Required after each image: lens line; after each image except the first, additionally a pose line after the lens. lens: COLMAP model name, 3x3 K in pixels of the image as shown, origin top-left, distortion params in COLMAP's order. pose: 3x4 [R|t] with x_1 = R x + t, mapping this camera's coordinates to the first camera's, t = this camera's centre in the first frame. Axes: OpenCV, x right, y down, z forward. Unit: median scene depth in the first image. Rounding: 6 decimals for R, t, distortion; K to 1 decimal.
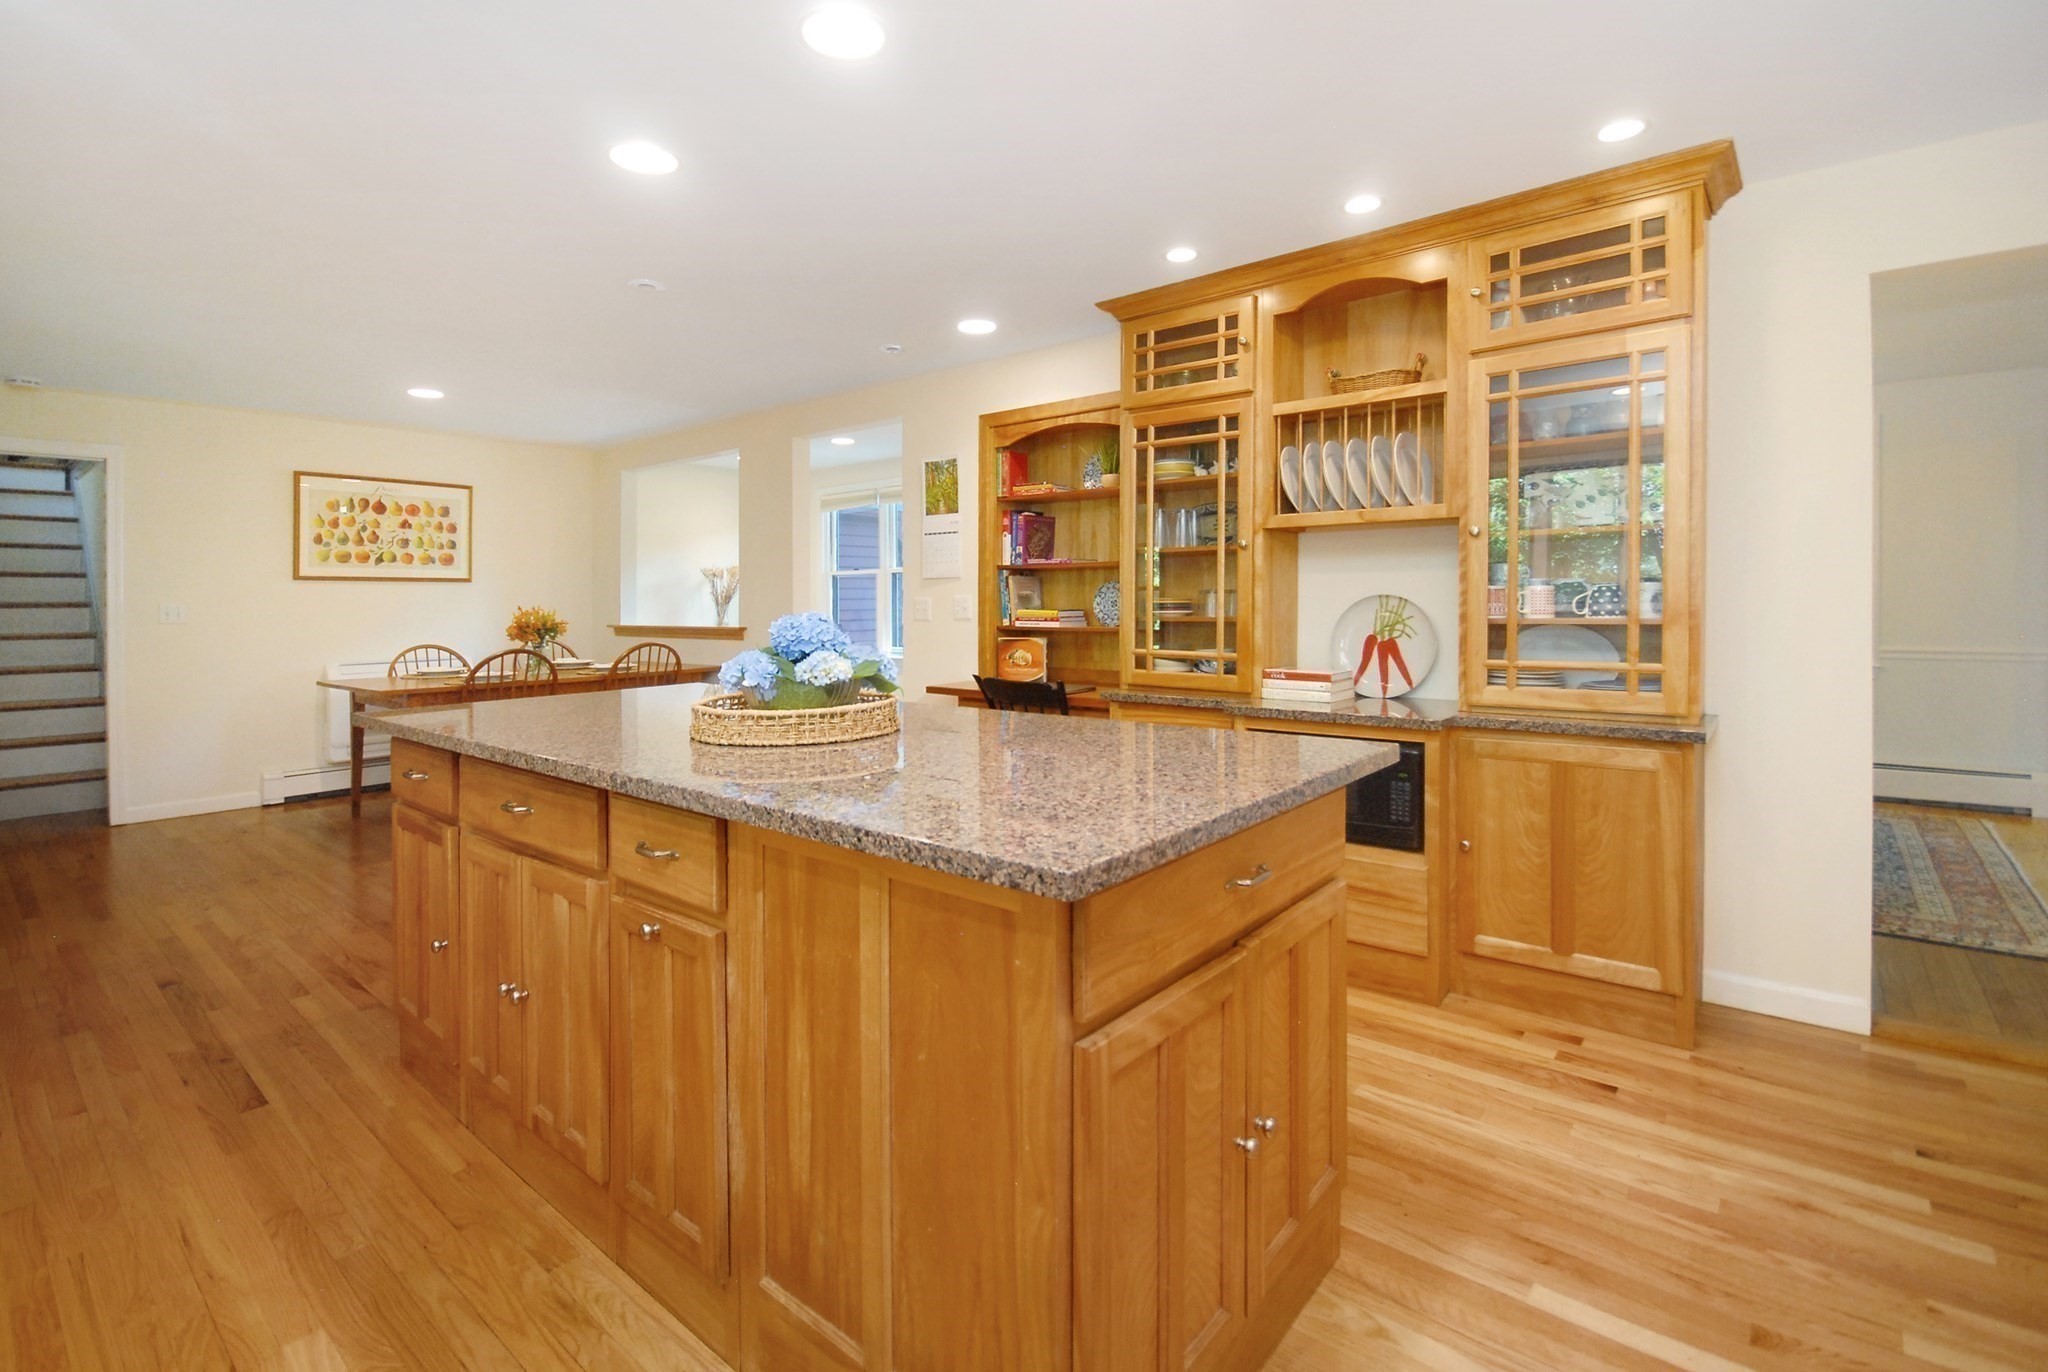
lens RADIAL K [[945.0, 0, 1026.0], [0, 945.0, 590.4], [0, 0, 1]] dist [0.000500, 0.000021]
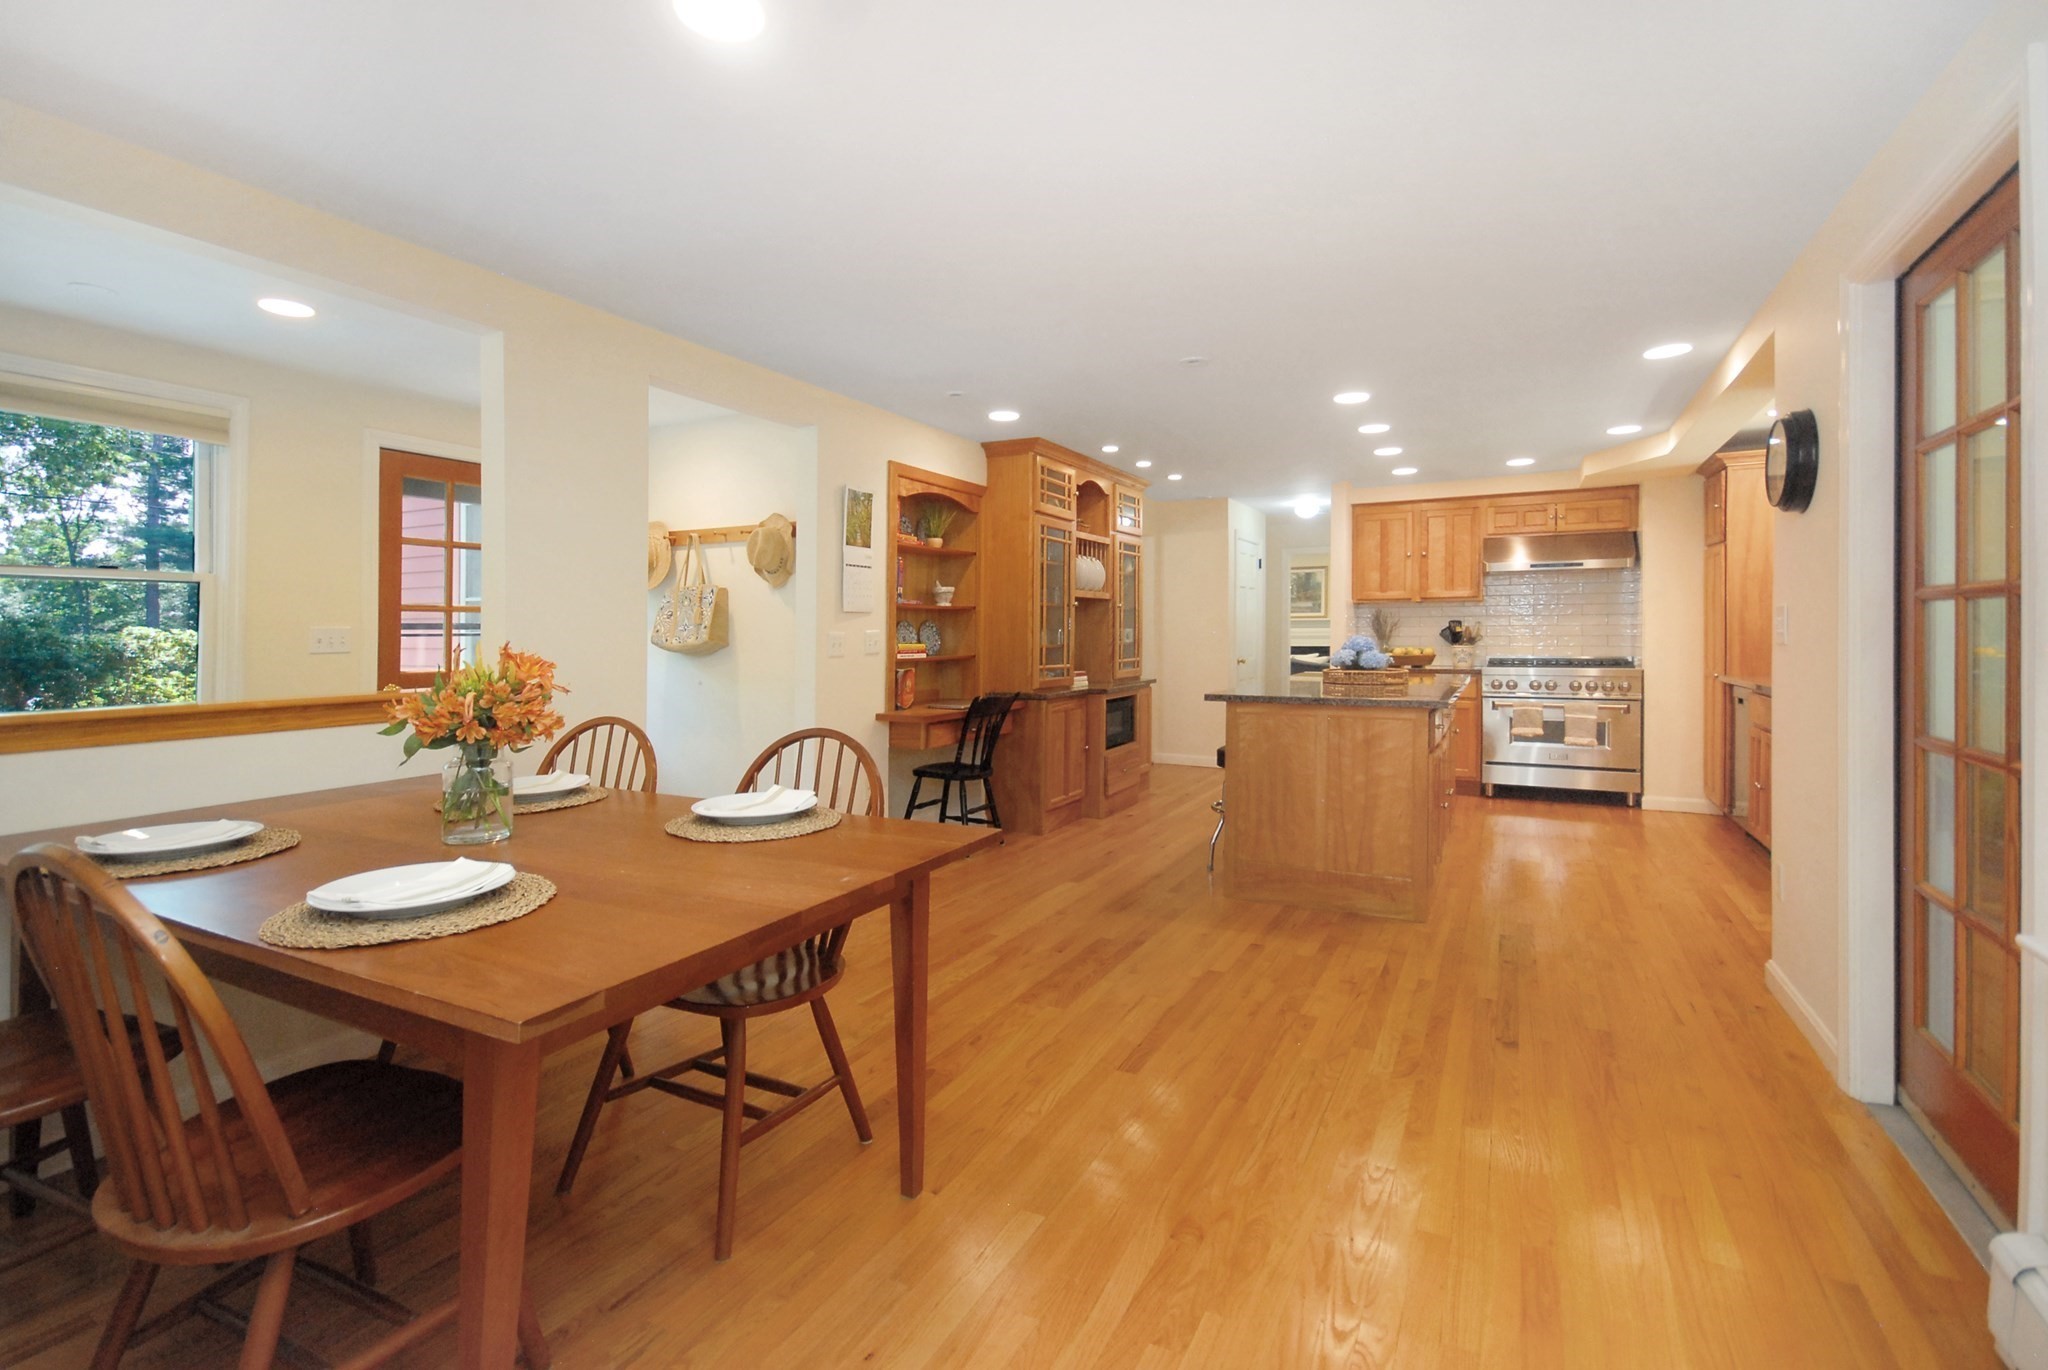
lens RADIAL K [[929.0, 0, 1019.6], [0, 929.0, 660.6], [0, 0, 1]] dist [0.001767, 0.000211]
pose [[-0.208100, -0.019134, 0.977920, -1.142796], [0.007597, 0.999747, 0.021177, 0.018361], [-0.978078, 0.011836, -0.207902, 1.118640]]
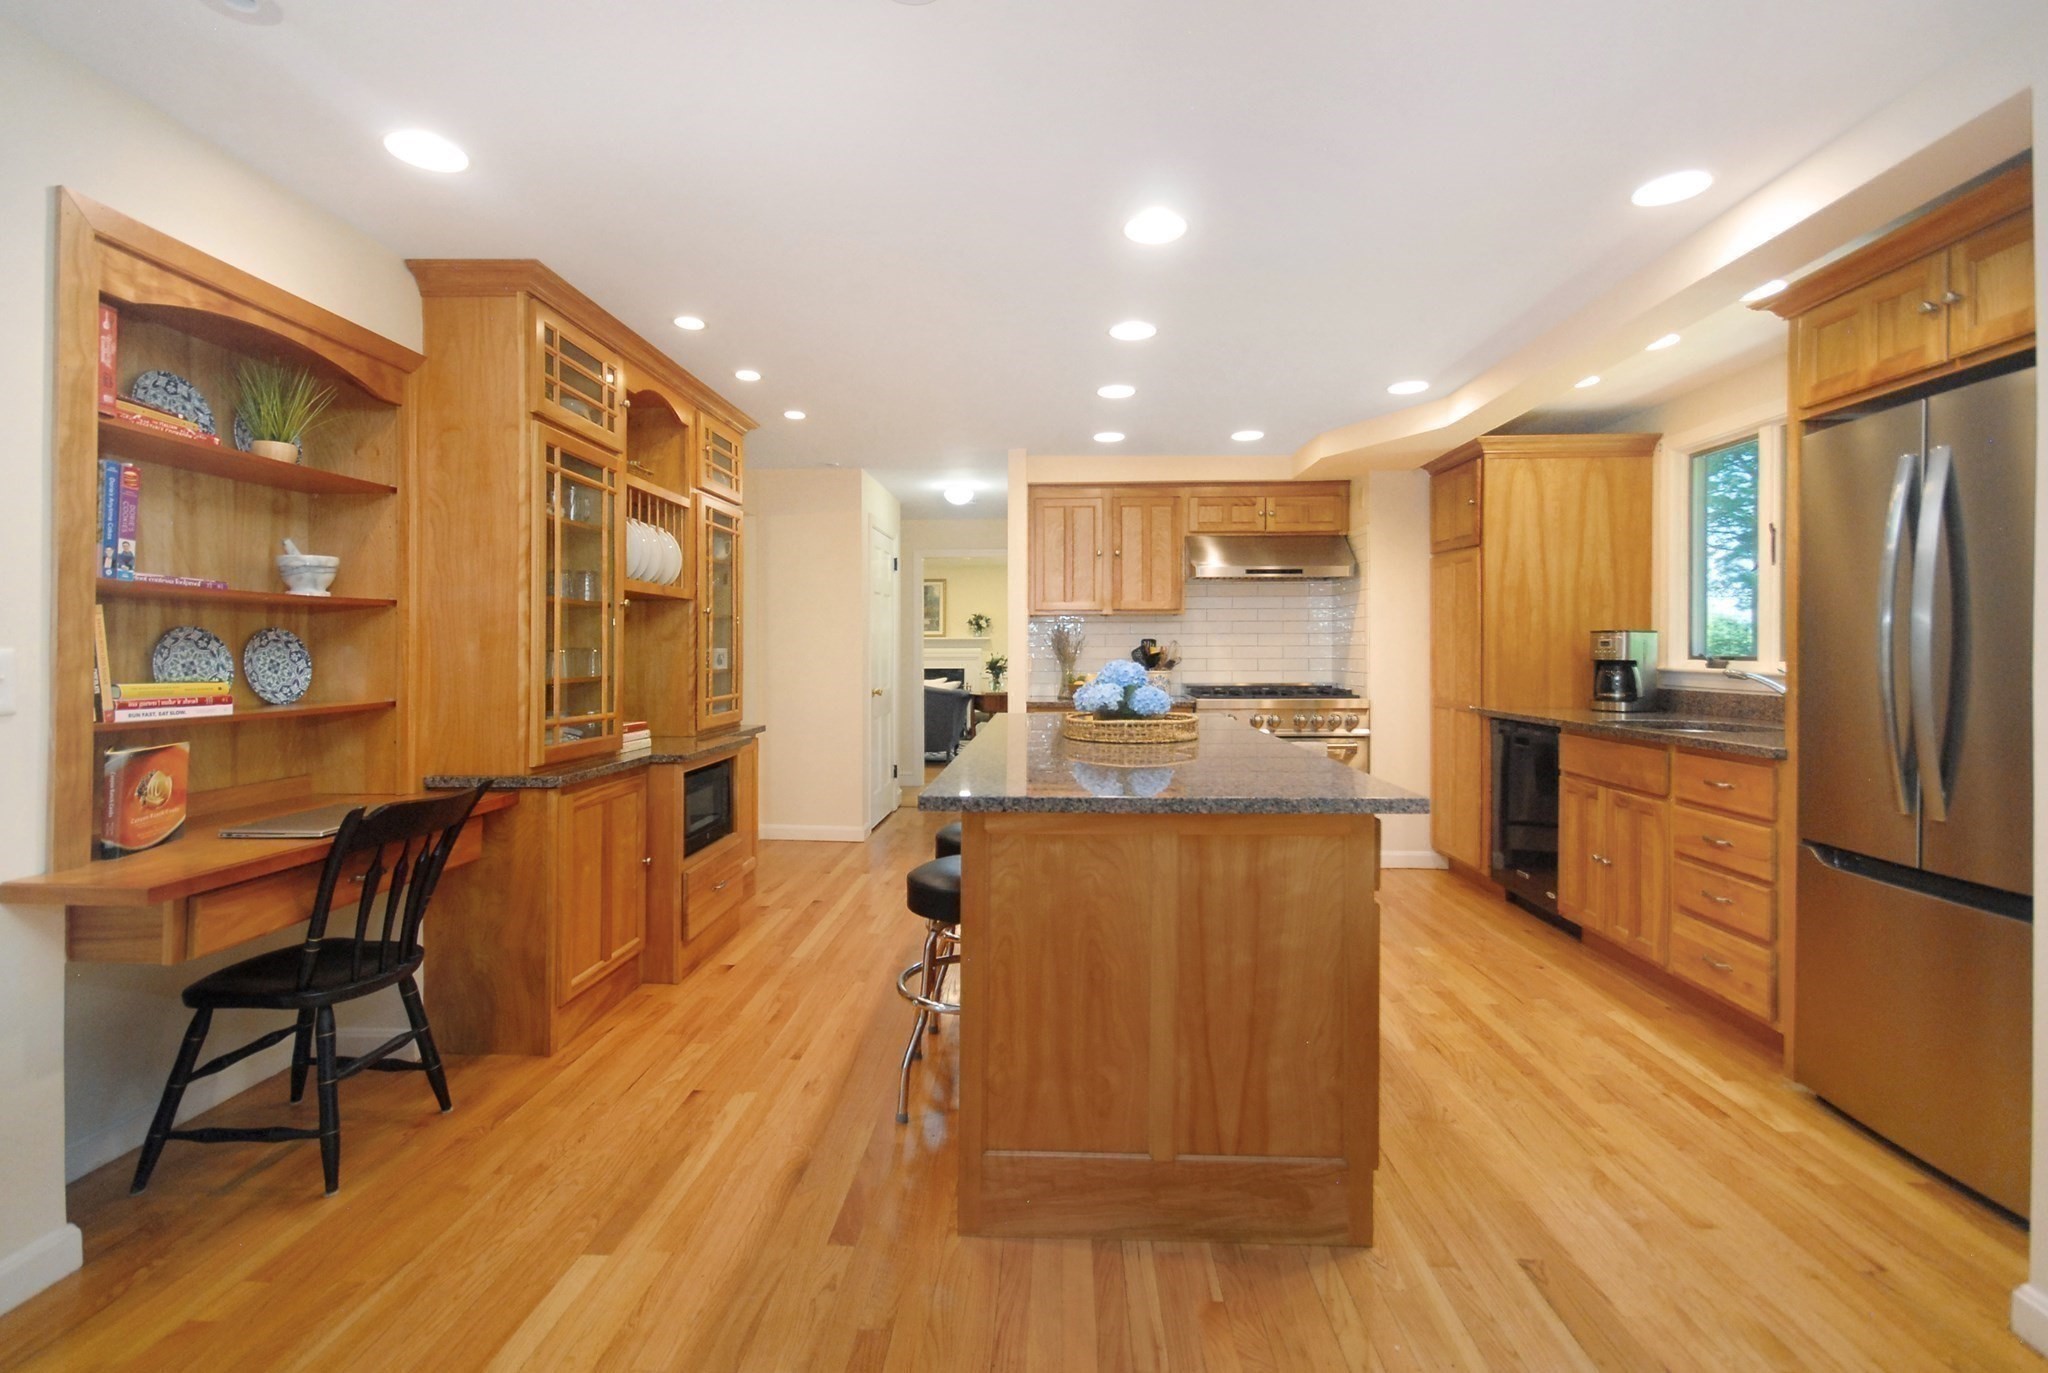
lens RADIAL K [[929.0, 0, 1019.6], [0, 929.0, 662.1], [0, 0, 1]] dist [0.001767, 0.000211]
pose [[-0.604930, 0.001161, 0.796278, -0.619553], [0.008487, 0.999952, 0.004990, 0.012089], [-0.796234, 0.009776, -0.604910, 0.955440]]
